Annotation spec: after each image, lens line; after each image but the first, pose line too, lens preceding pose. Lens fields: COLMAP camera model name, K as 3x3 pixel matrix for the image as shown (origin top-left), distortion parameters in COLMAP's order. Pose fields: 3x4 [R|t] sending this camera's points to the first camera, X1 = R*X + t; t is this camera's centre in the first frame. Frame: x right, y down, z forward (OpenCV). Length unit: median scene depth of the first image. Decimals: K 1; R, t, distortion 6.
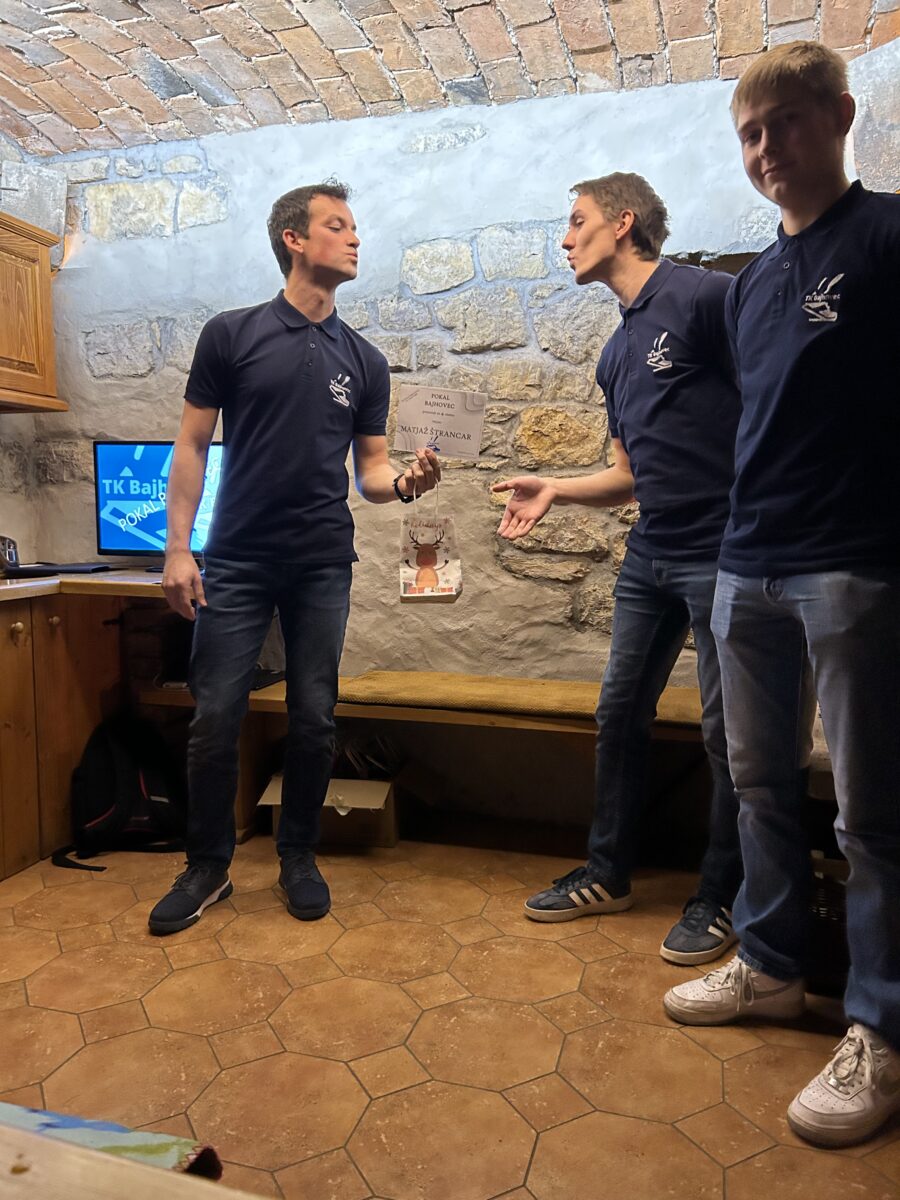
lens RADIAL K [[899.1, 0, 449.6], [0, 899.1, 605.3], [0, 0, 1]] dist [0.041477, -0.051221]
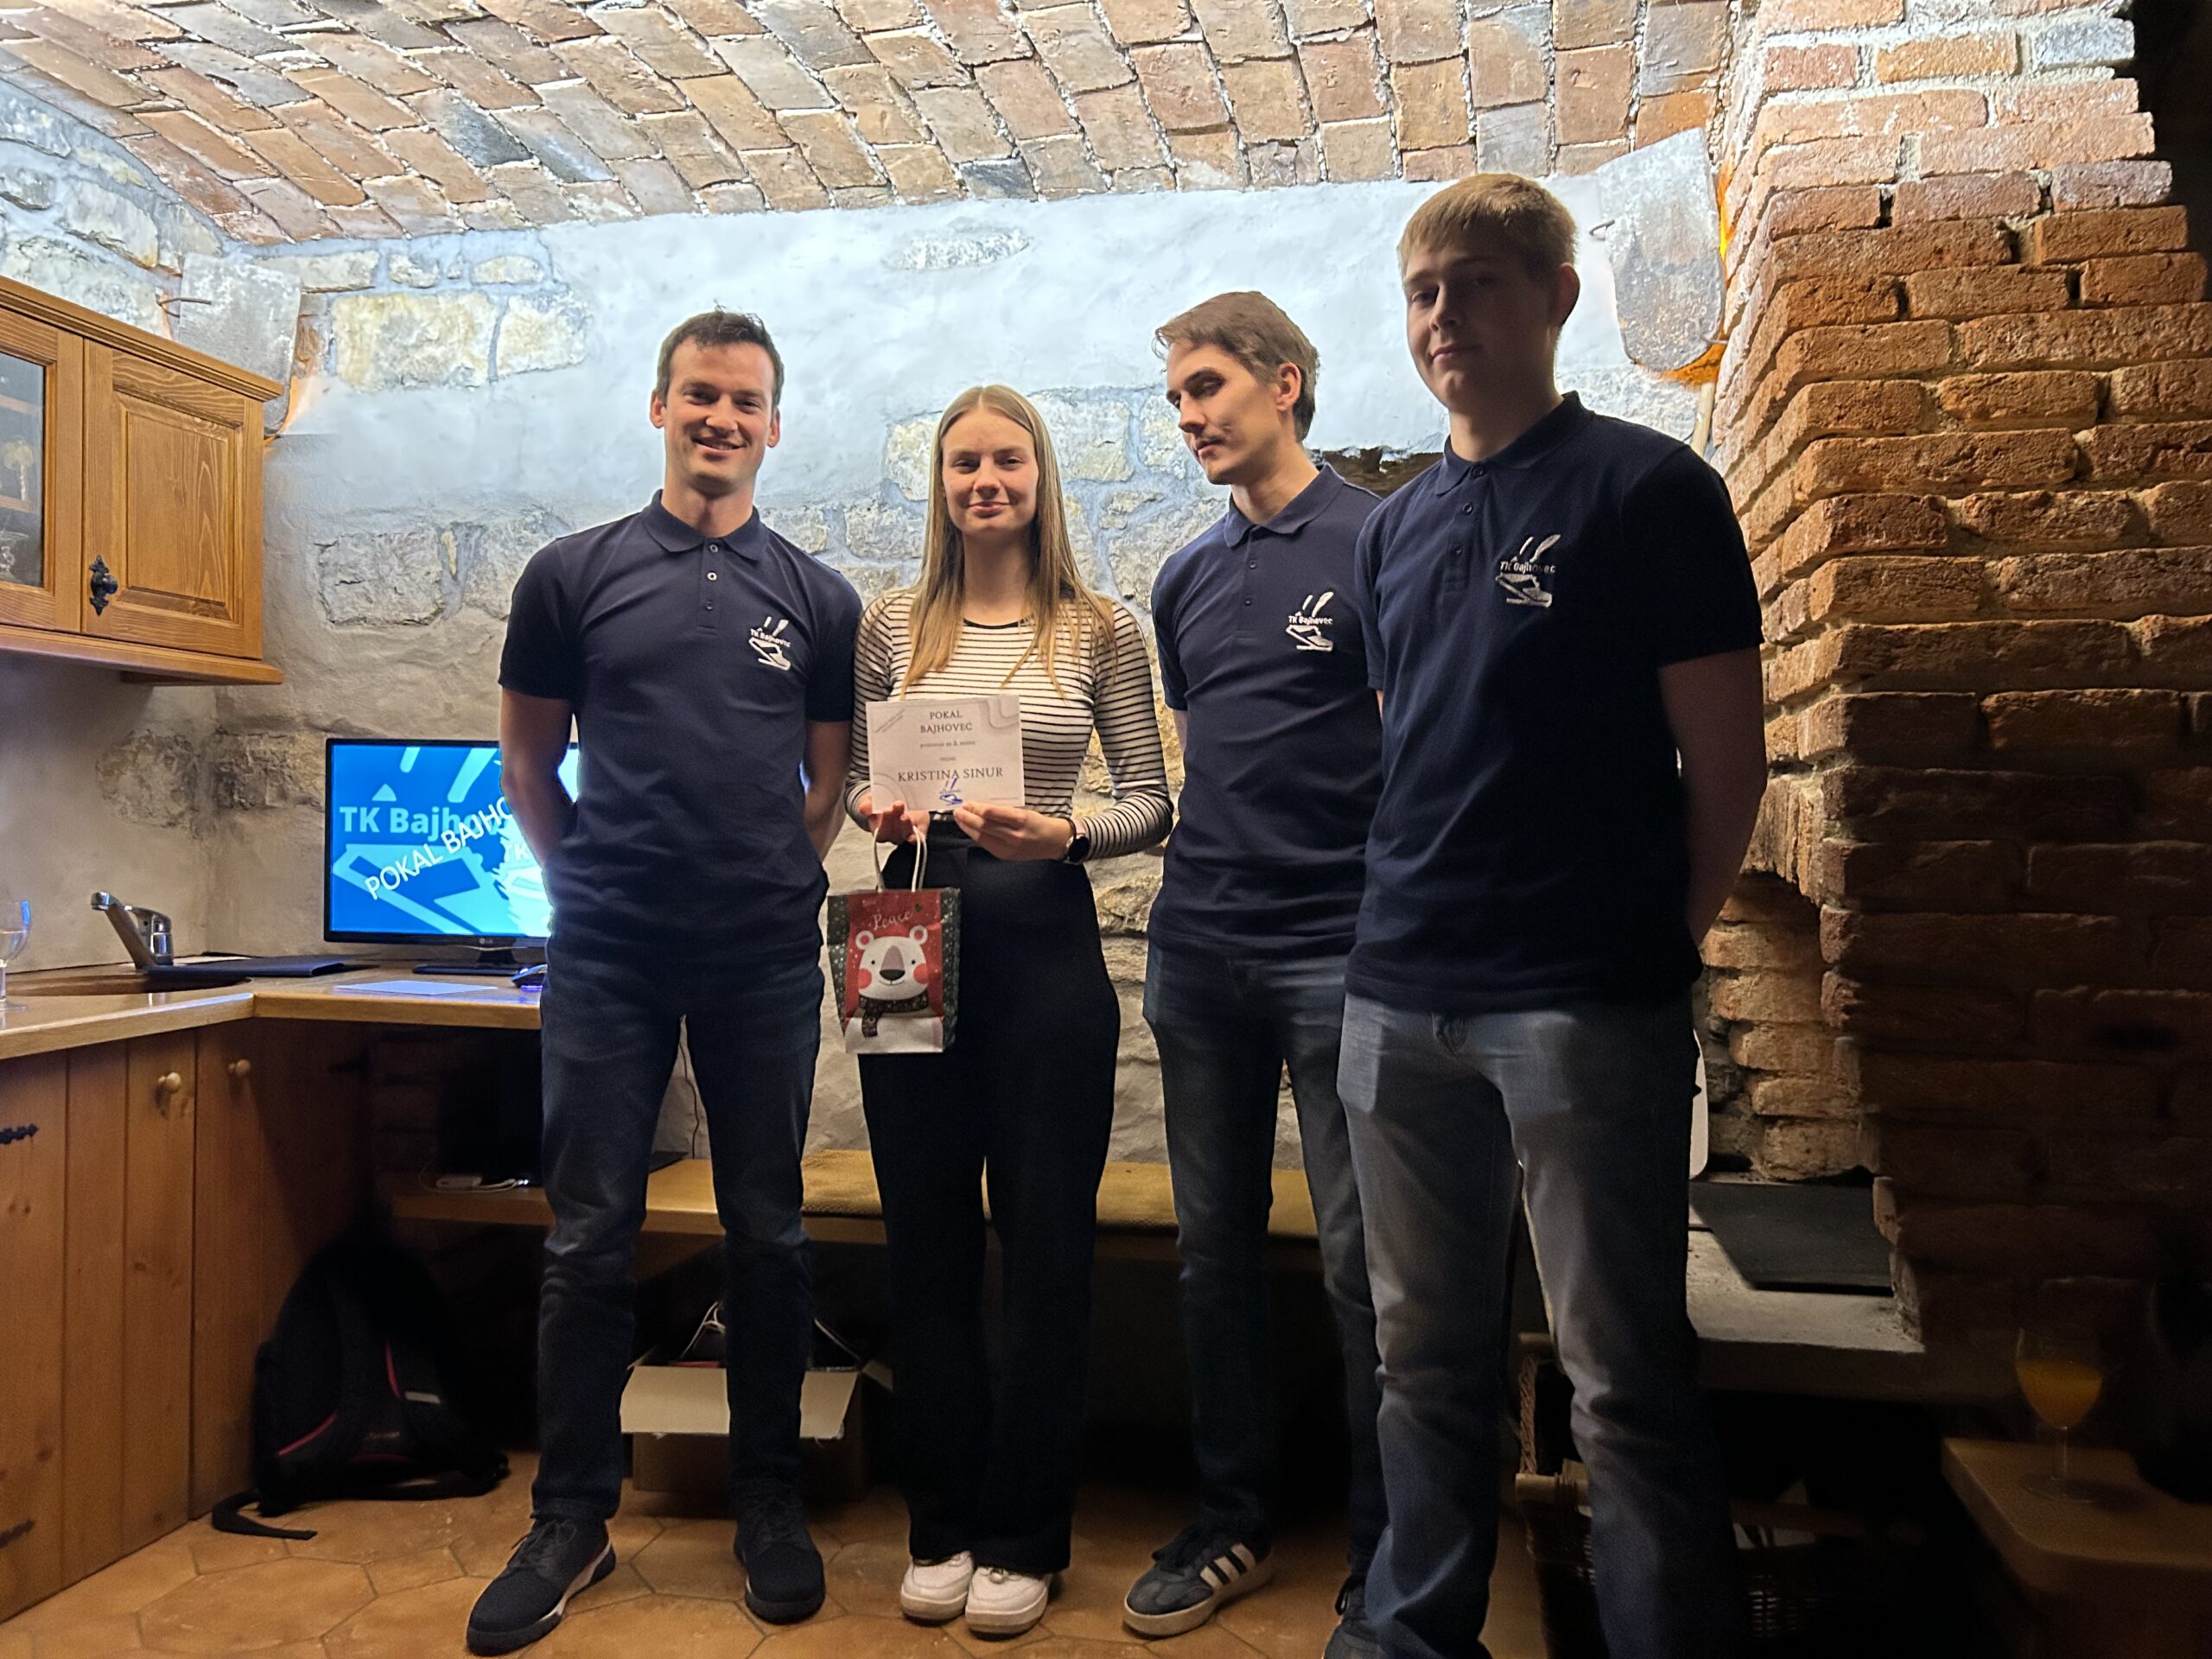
lens RADIAL K [[1657.3, 0, 1118.0], [0, 1657.3, 815.1], [0, 0, 1]] dist [0.041477, -0.051221]
pose [[0.996525, 0.005842, 0.083092, 0.009092], [0.003345, 0.993926, -0.110002, -0.020382], [-0.083230, 0.109898, 0.990452, -0.061393]]
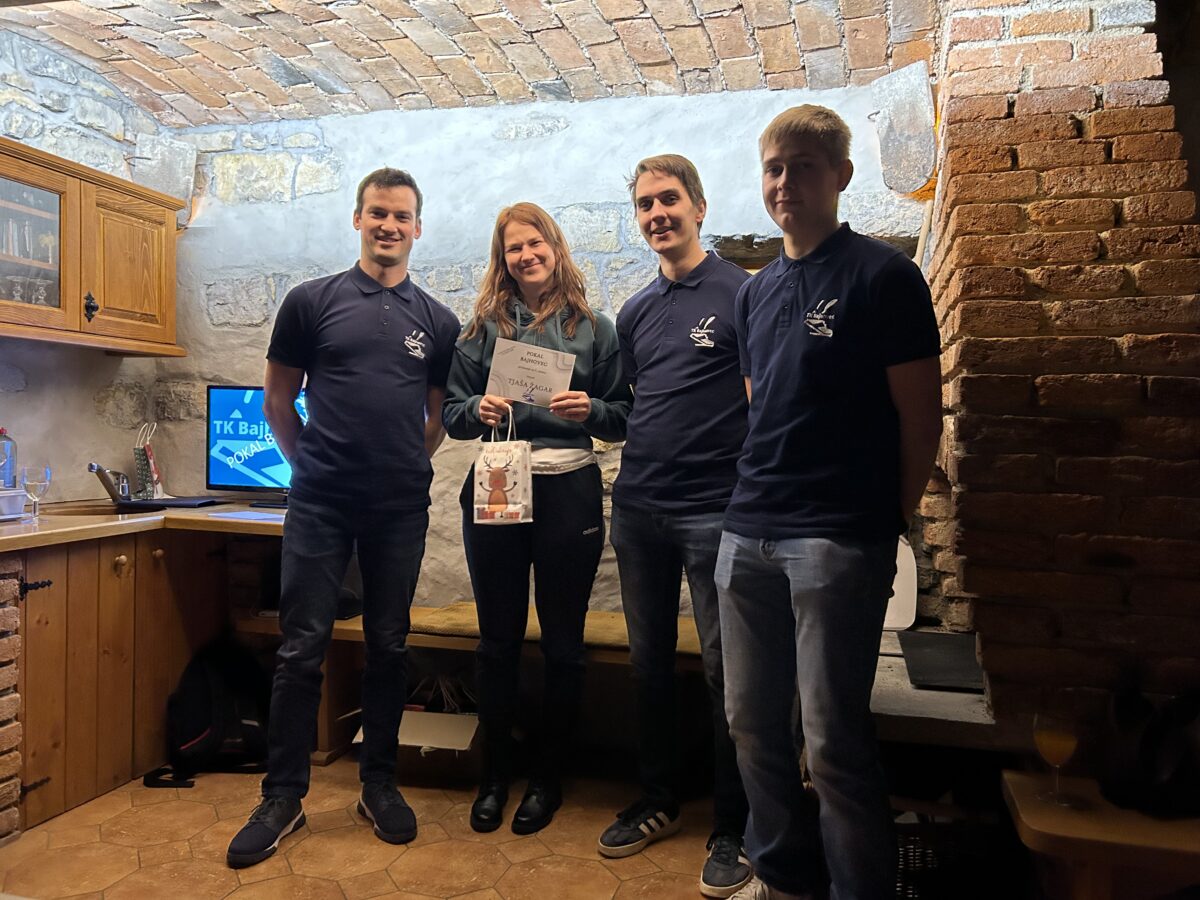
lens RADIAL K [[899.1, 0, 609.9], [0, 899.1, 451.6], [0, 0, 1]] dist [0.041477, -0.051221]
pose [[0.999671, 0.017482, 0.018777, 0.075736], [-0.015956, 0.996782, -0.078551, -0.025870], [-0.020090, 0.078226, 0.996733, -0.093909]]
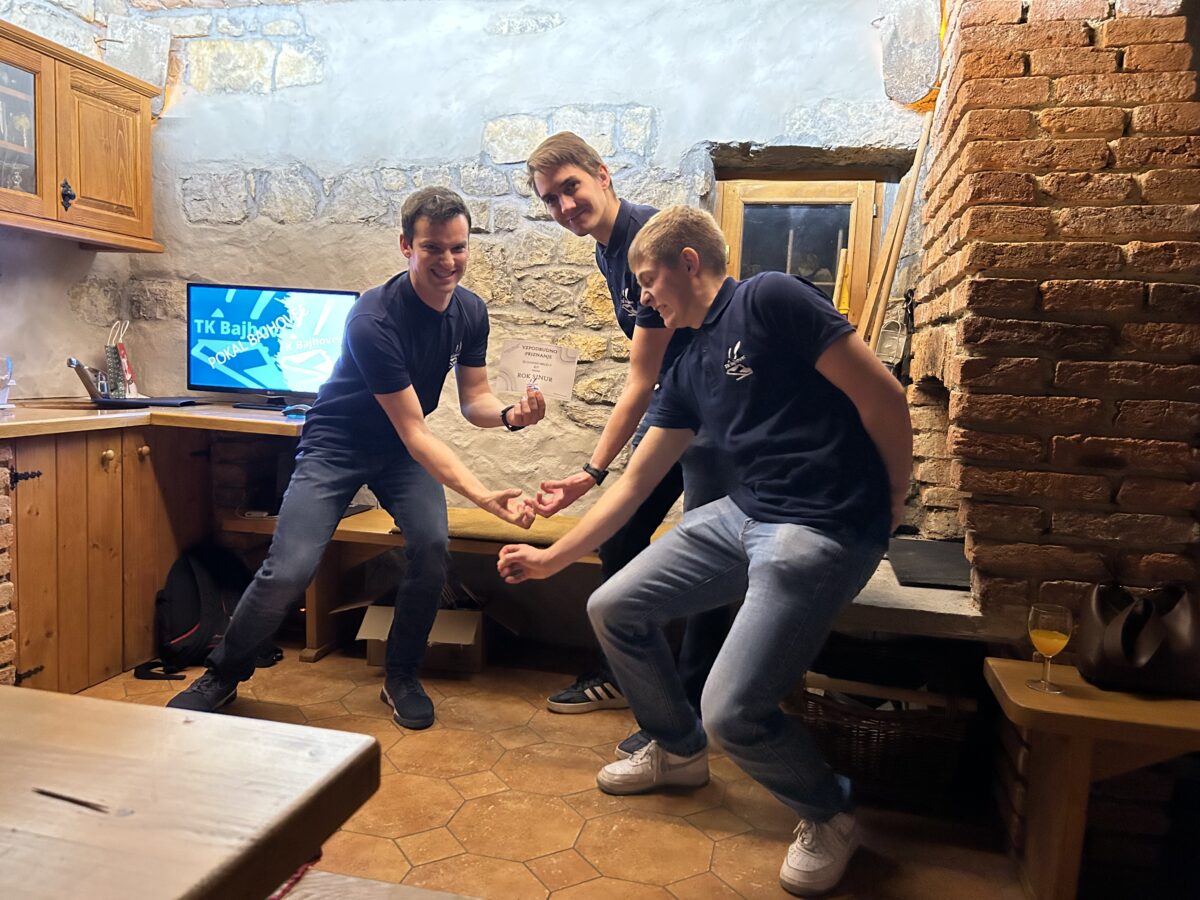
lens RADIAL K [[899.1, 0, 601.1], [0, 899.1, 454.0], [0, 0, 1]] dist [0.041477, -0.051221]
pose [[0.997435, 0.036368, 0.061648, 0.035606], [-0.036461, 0.999335, 0.000385, 0.001490], [-0.061593, -0.002632, 0.998098, -0.098826]]
